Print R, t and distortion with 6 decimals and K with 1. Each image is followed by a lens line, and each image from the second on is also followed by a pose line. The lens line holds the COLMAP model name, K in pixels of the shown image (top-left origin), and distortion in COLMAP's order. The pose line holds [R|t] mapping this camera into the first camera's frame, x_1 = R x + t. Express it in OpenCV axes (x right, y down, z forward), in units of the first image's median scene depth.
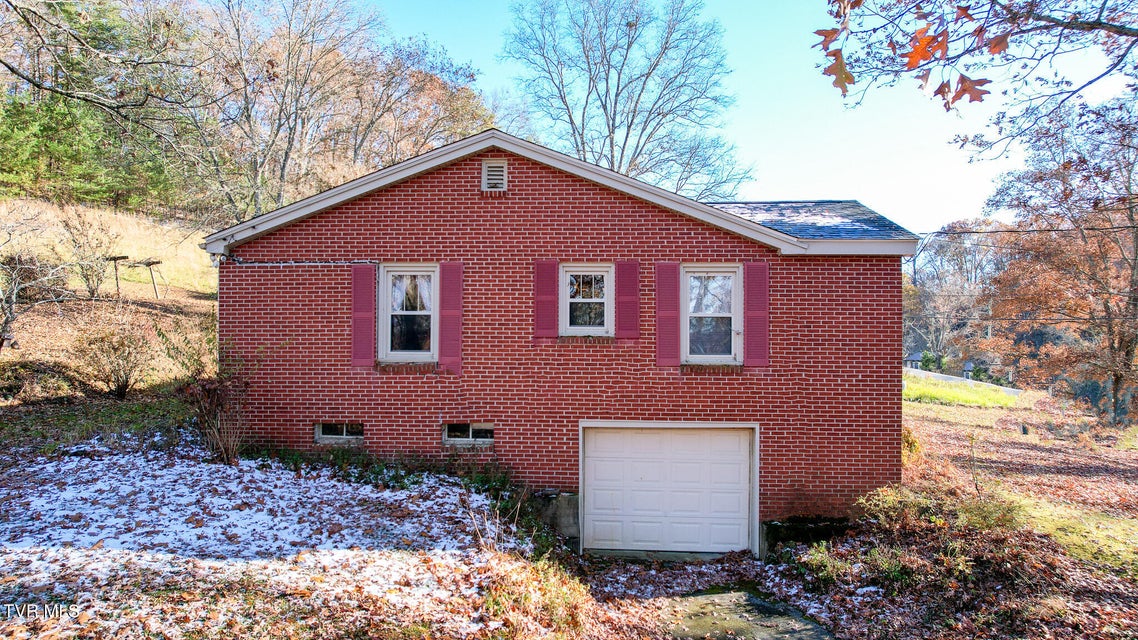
lens RADIAL K [[726.9, 0, 570.0], [0, 726.9, 321.5], [0, 0, 1]] dist [-0.077944, 0.071275]
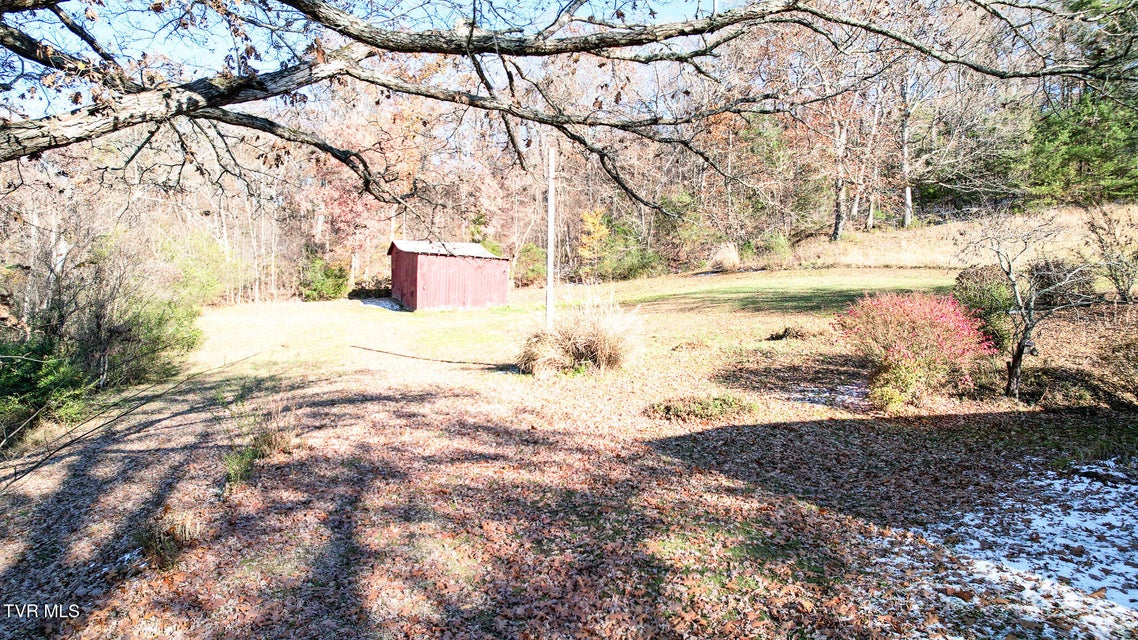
lens RADIAL K [[726.9, 0, 572.2], [0, 726.9, 325.4], [0, 0, 1]] dist [-0.077944, 0.071275]
pose [[0.303679, -0.022239, -0.952515, -0.034637], [0.021387, 0.999635, -0.016521, -0.002451], [0.952534, -0.015354, 0.304043, 0.127234]]
